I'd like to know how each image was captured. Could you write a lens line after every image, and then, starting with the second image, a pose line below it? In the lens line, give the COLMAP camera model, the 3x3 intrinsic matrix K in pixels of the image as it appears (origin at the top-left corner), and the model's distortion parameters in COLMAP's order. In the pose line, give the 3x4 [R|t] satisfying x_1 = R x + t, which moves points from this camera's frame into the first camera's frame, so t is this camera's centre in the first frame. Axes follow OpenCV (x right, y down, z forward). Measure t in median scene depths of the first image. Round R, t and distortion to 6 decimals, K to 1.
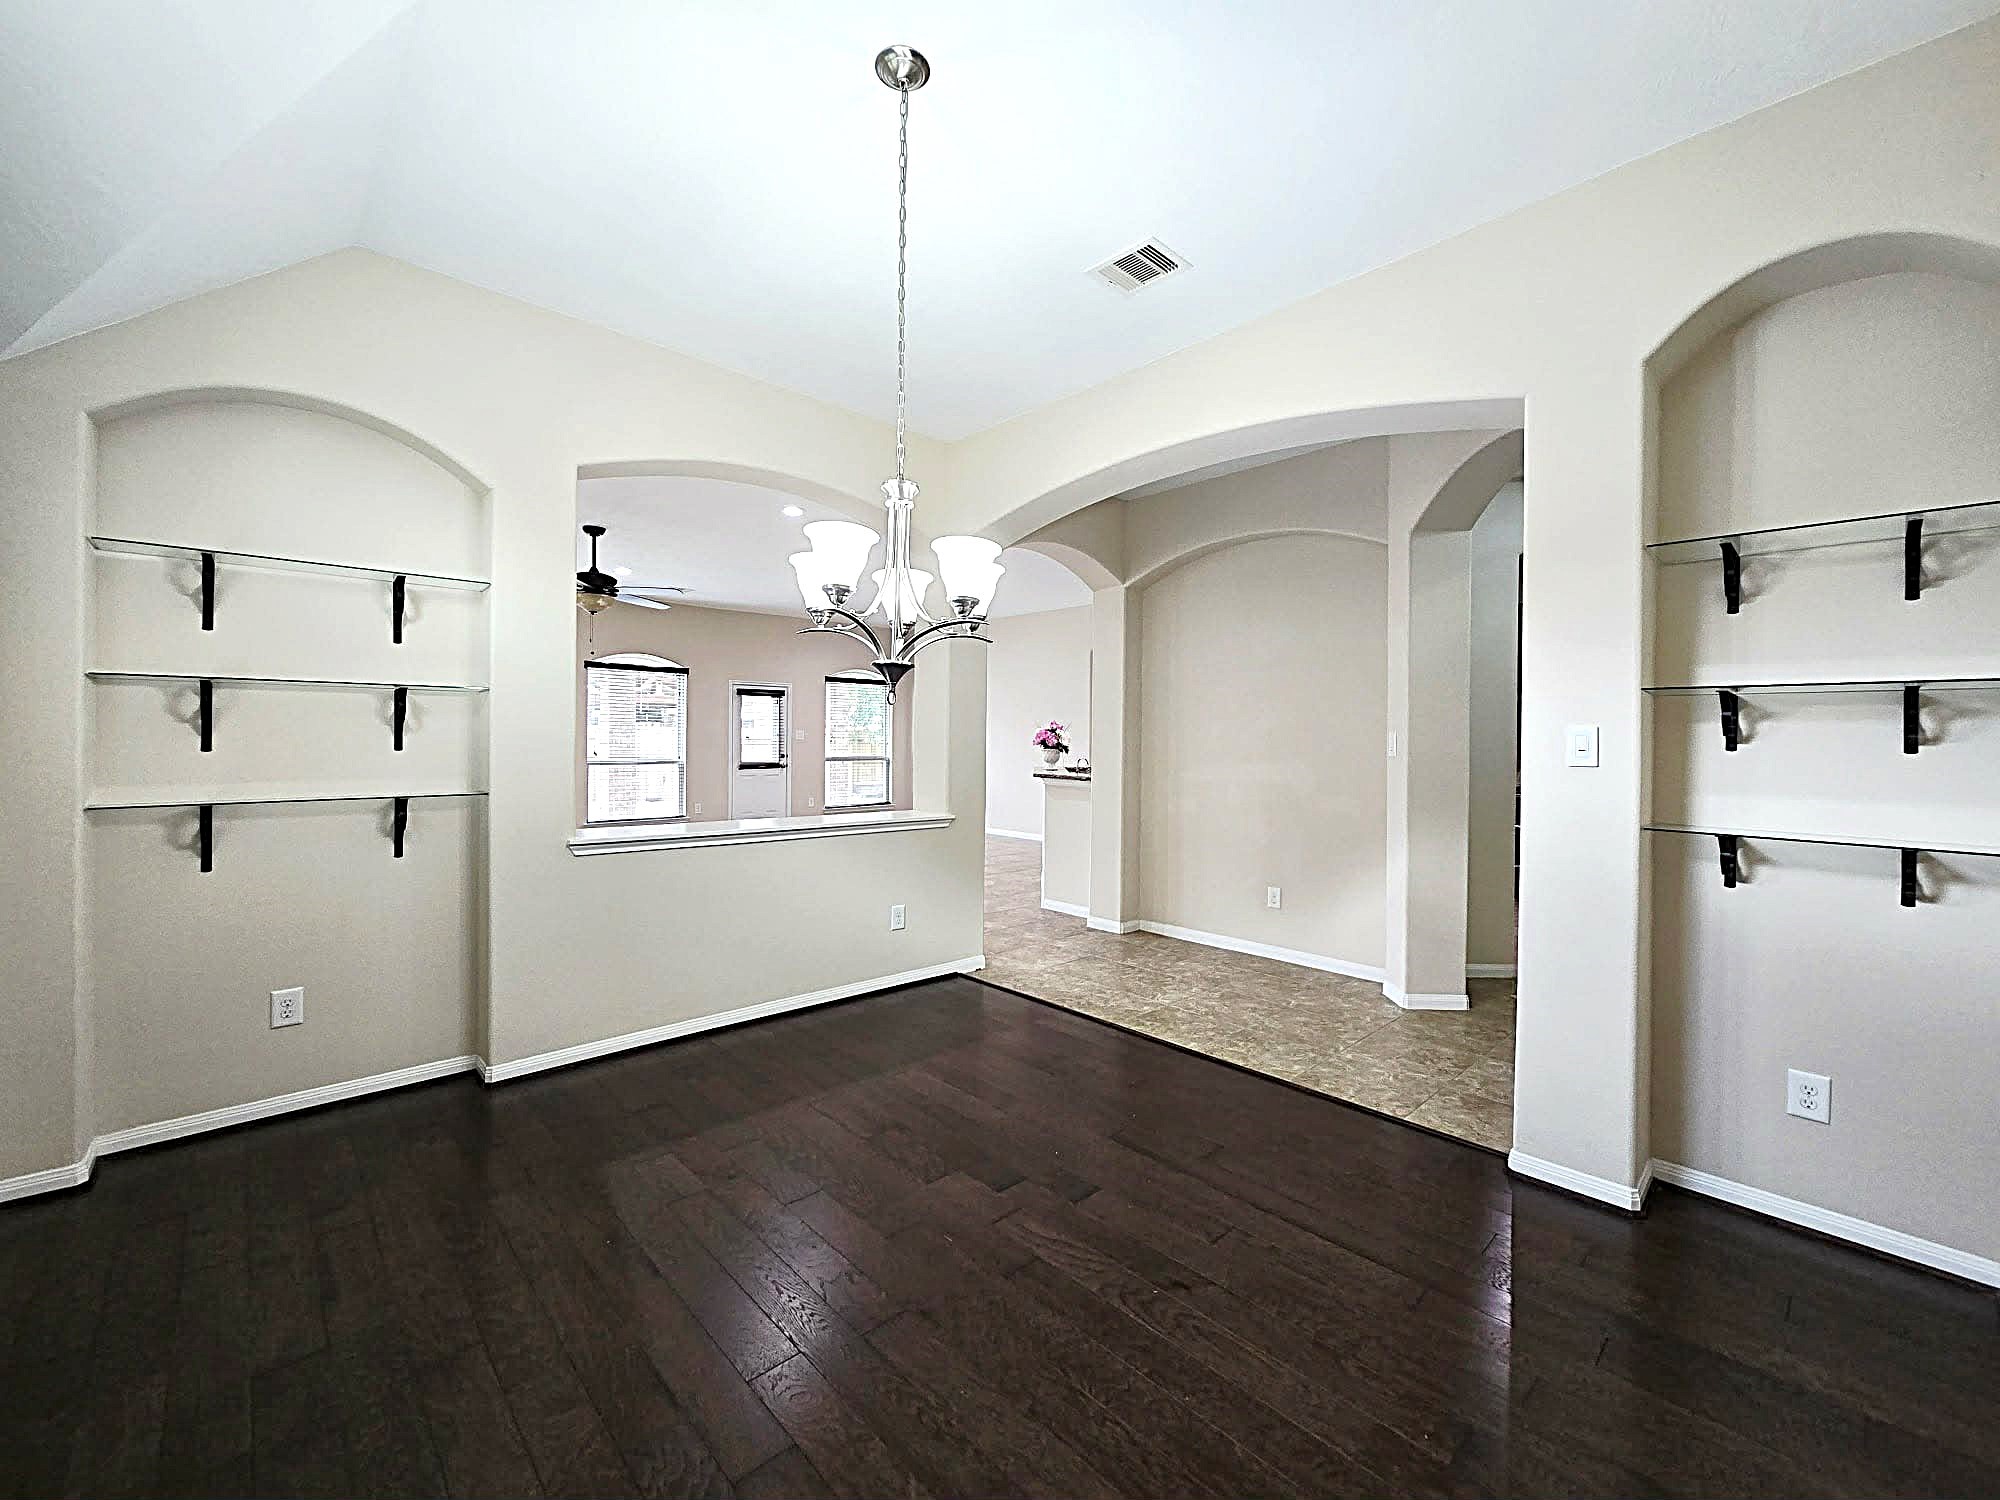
lens RADIAL K [[842.4, 0, 1000.0], [0, 842.4, 750.0], [0, 0, 1]] dist [-0.000139, 0.000135]
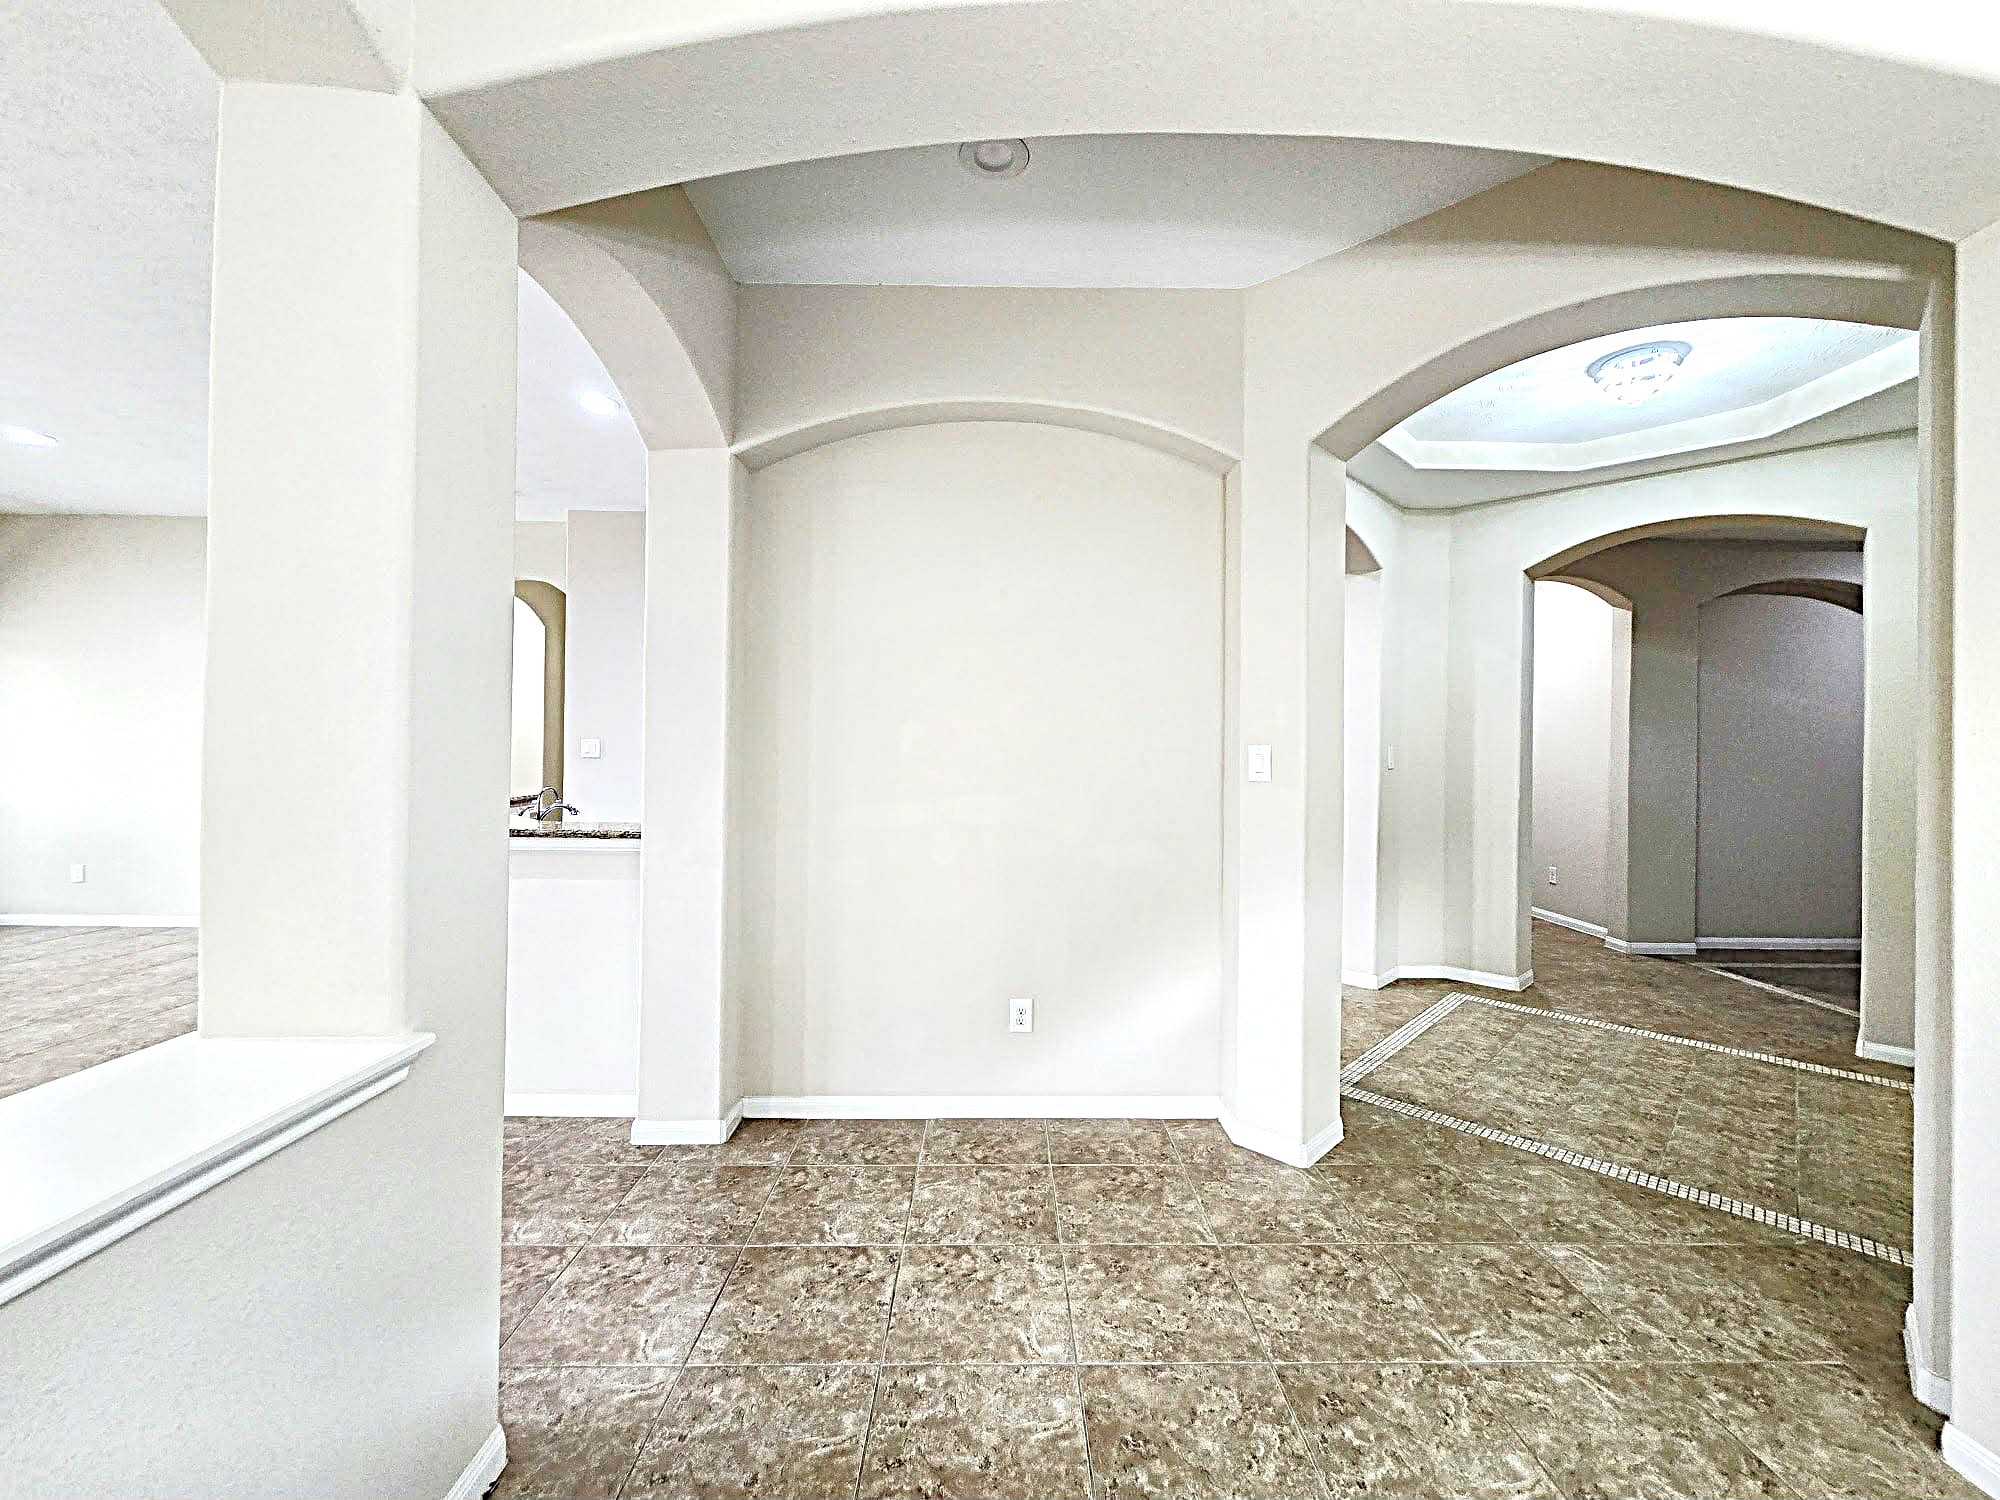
lens RADIAL K [[827.2, 0, 1038.6], [0, 827.2, 752.2], [0, 0, 1]] dist [0.002515, 0.000293]
pose [[0.662406, 0.003250, 0.749138, -0.130933], [0.003910, 0.999962, -0.007795, -0.011739], [-0.749135, 0.008092, 0.662368, 0.689509]]
